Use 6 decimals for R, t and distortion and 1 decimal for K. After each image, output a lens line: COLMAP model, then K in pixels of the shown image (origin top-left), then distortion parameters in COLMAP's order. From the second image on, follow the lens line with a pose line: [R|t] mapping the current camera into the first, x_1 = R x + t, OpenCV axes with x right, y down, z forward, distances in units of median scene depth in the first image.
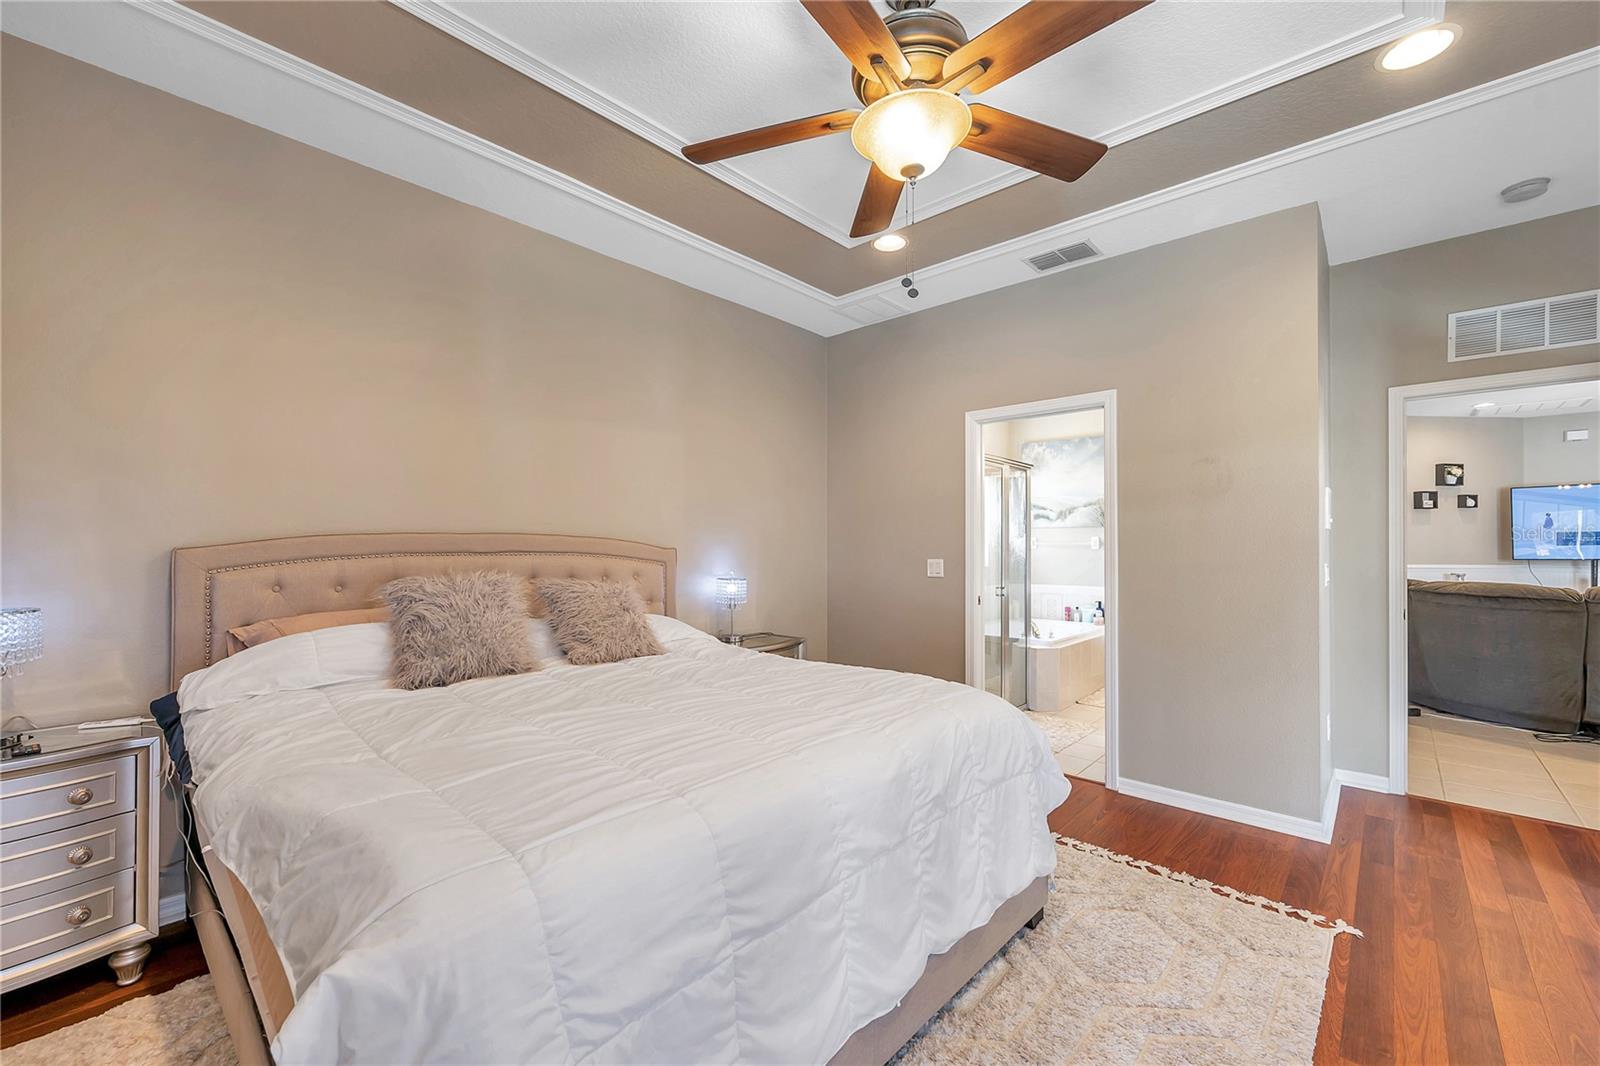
lens RADIAL K [[642.6, 0, 807.4], [0, 642.6, 542.6], [0, 0, 1]] dist [-0.001264, -0.000002]
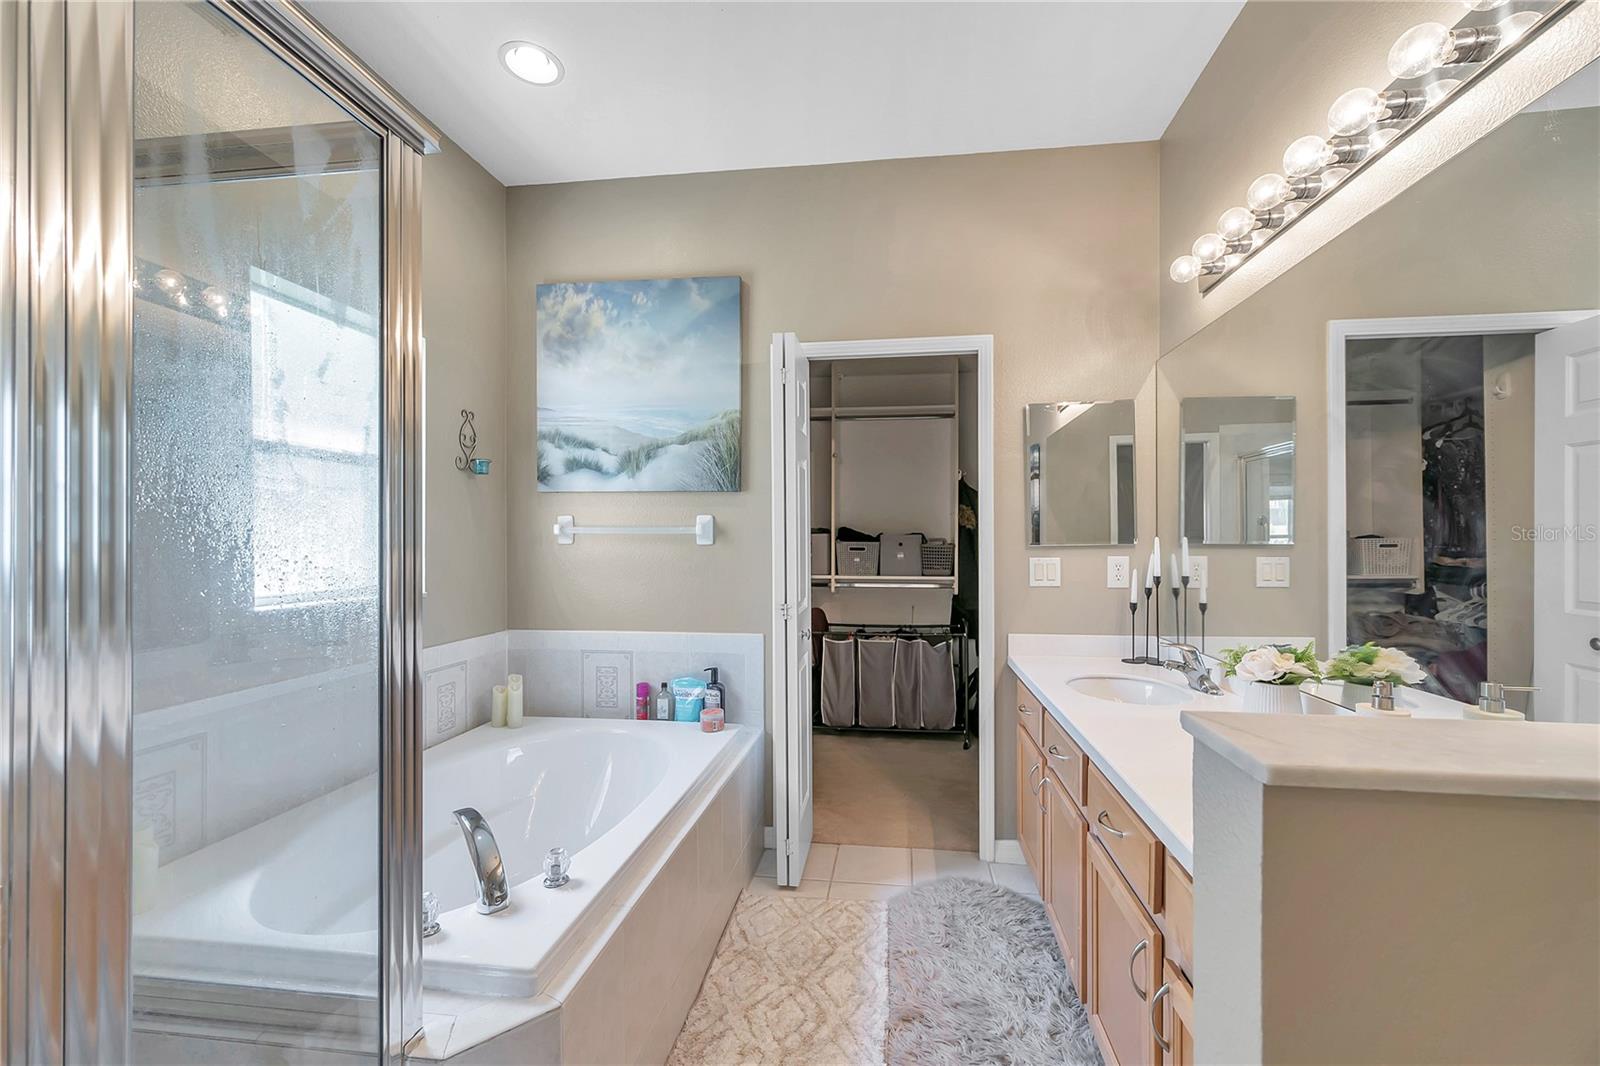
lens RADIAL K [[642.6, 0, 807.4], [0, 642.6, 542.6], [0, 0, 1]] dist [-0.001264, -0.000002]
pose [[0.827229, -0.002433, 0.561860, 0.265442], [-0.004596, 0.999928, 0.011097, 0.004000], [-0.561846, -0.011762, 0.827158, 0.610201]]
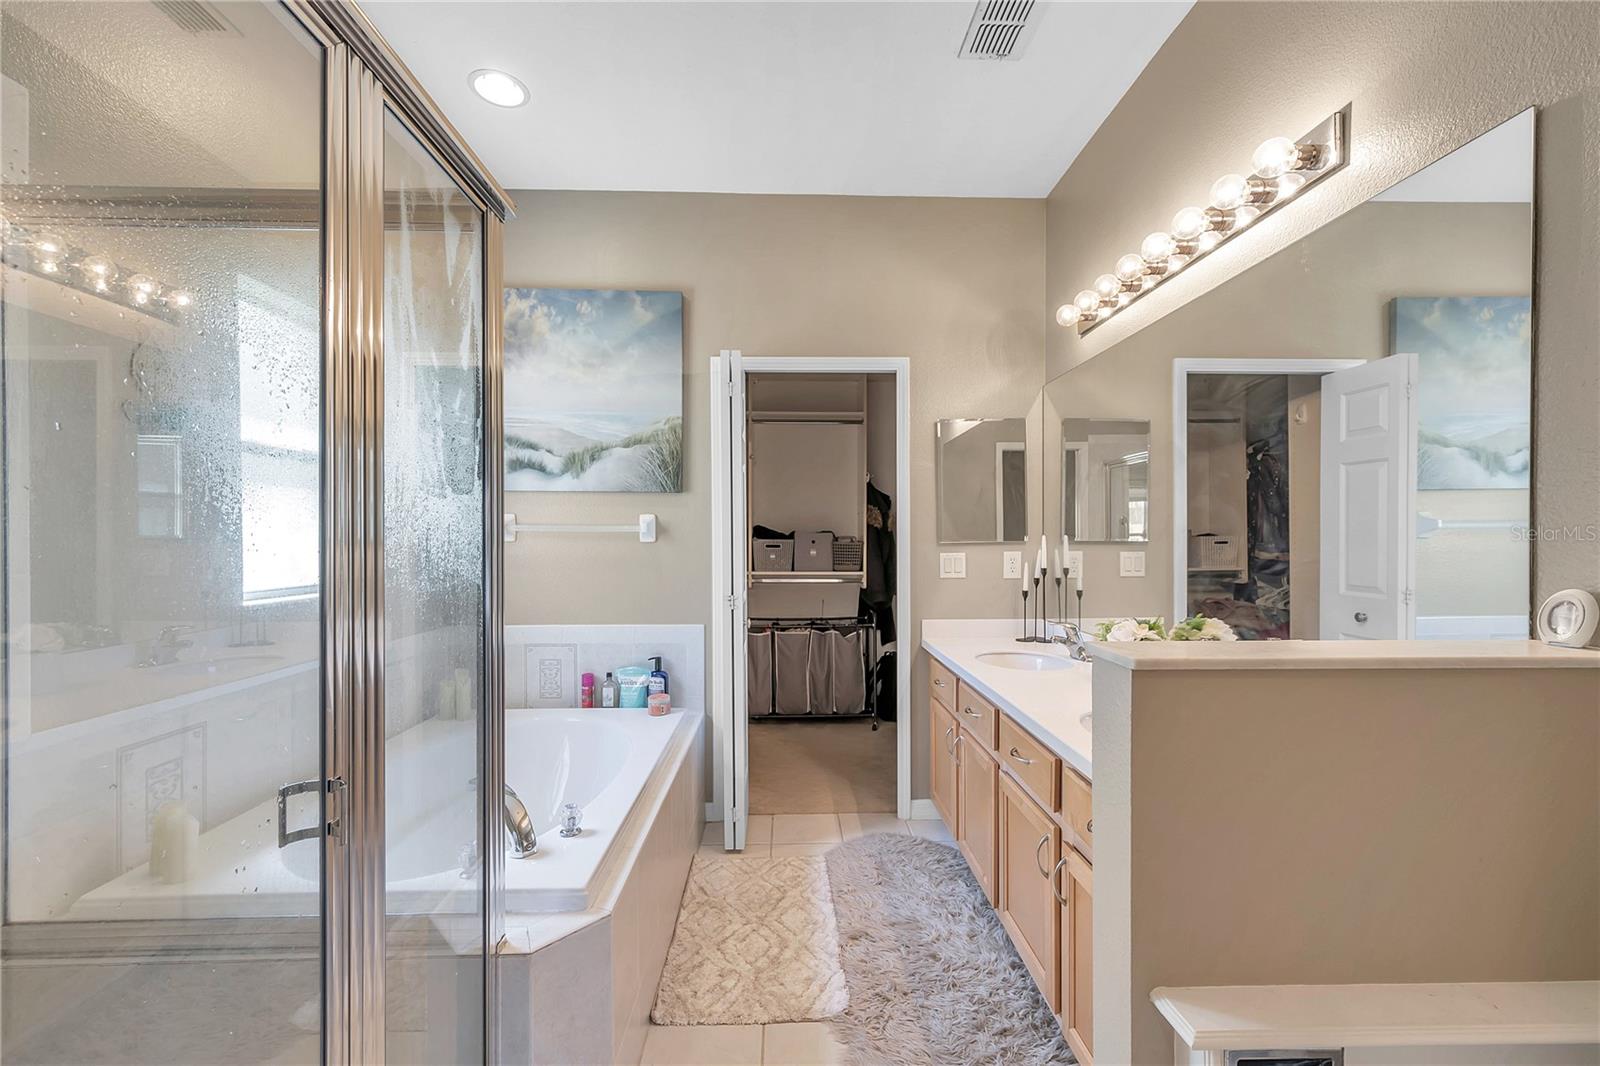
lens RADIAL K [[665.1, 0, 791.3], [0, 665.1, 543.7], [0, 0, 1]] dist [0.001192, 0.000075]
pose [[0.730481, -0.006116, 0.682906, 0.201904], [-0.005719, 0.999870, 0.015072, 0.003954], [-0.682909, -0.014915, 0.730351, 0.588331]]
